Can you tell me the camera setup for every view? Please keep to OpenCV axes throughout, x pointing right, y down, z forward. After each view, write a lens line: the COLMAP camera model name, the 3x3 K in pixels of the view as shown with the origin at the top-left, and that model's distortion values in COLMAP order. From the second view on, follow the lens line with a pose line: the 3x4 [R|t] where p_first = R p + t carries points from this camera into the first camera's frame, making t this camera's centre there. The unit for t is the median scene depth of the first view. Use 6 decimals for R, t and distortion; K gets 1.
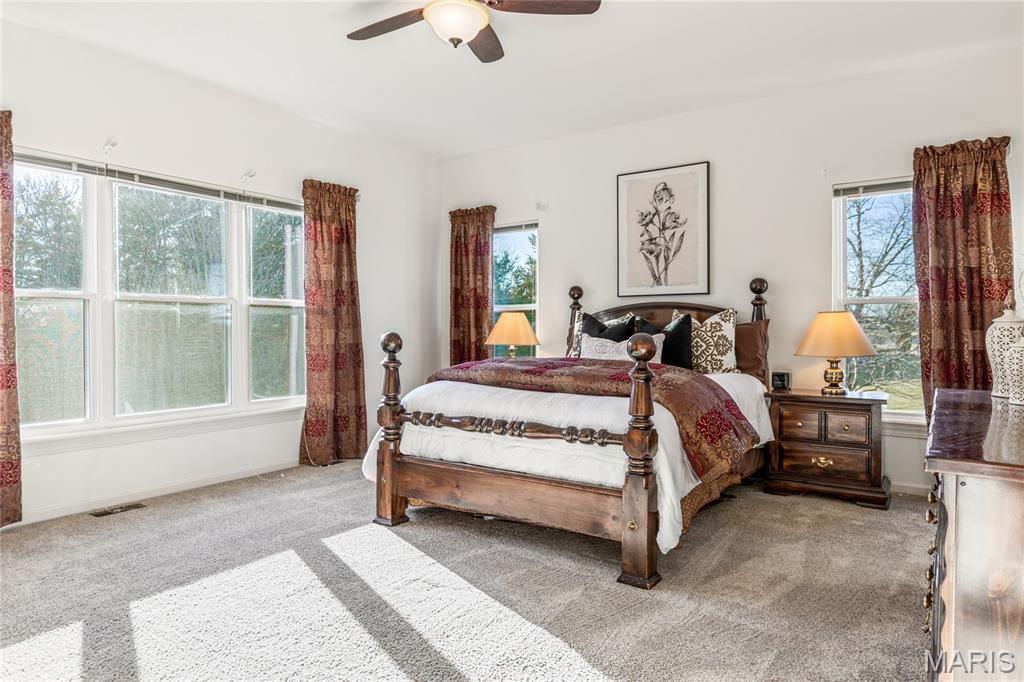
lens RADIAL K [[638.0, 0, 509.5], [0, 638.0, 342.2], [0, 0, 1]] dist [-0.002247, 0.000024]
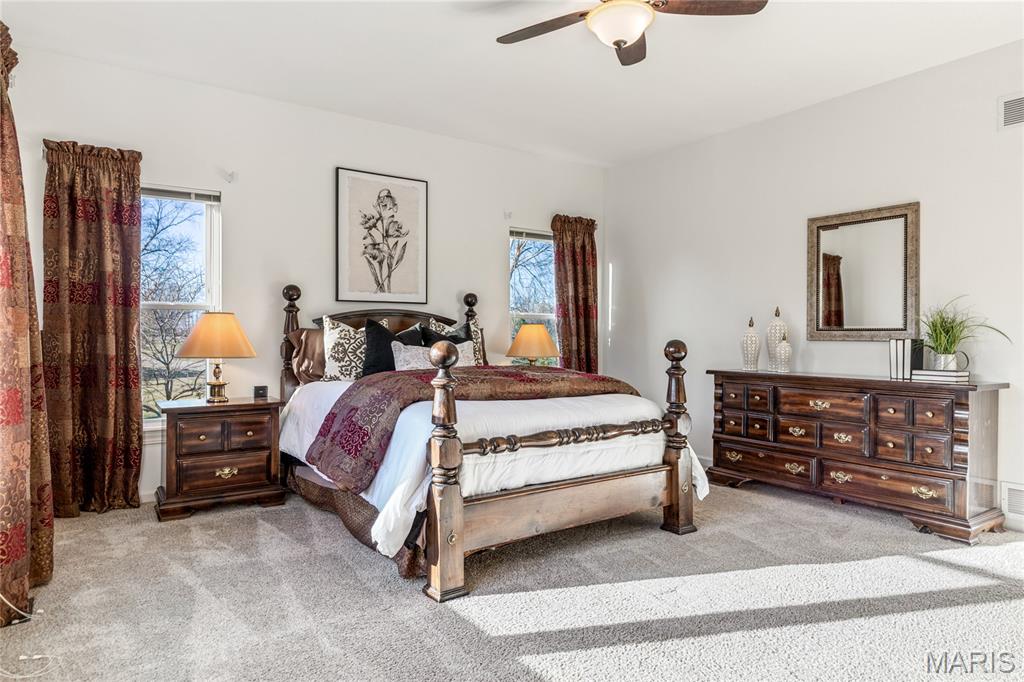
lens RADIAL K [[638.0, 0, 509.6], [0, 638.0, 335.3], [0, 0, 1]] dist [-0.002247, 0.000024]
pose [[0.332341, 0.002156, 0.943157, -0.635432], [0.018983, 0.999780, -0.008974, -0.010066], [-0.942968, 0.020886, 0.332227, 0.493994]]
